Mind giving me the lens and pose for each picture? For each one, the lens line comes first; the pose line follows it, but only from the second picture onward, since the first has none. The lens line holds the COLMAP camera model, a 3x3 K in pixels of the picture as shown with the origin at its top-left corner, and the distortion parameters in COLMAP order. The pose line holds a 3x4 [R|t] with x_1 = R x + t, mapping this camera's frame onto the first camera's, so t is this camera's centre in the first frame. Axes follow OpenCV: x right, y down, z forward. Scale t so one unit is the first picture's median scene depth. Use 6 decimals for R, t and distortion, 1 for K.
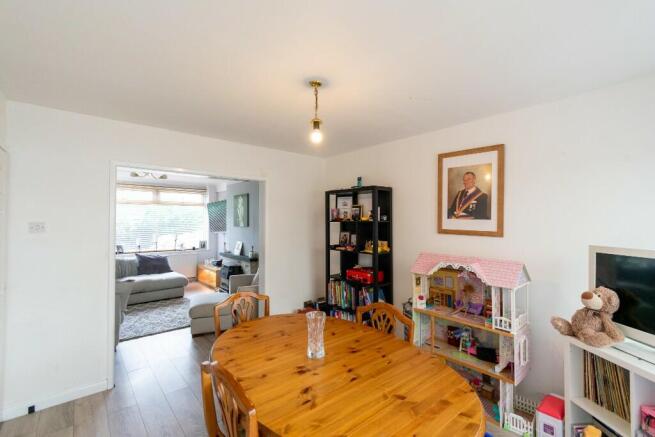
lens RADIAL K [[290.3, 0, 327.9], [0, 290.3, 218.5], [0, 0, 1]] dist [0.001305, 0.000459]
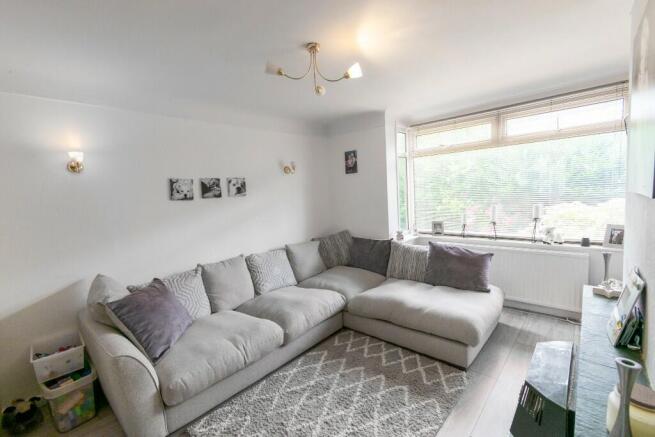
lens RADIAL K [[290.3, 0, 328.1], [0, 290.3, 221.4], [0, 0, 1]] dist [0.001305, 0.000459]
pose [[0.139819, 0.088972, -0.986172, -0.121334], [0.057968, 0.993511, 0.097852, 0.015426], [0.988479, -0.070848, 0.133754, 0.622197]]
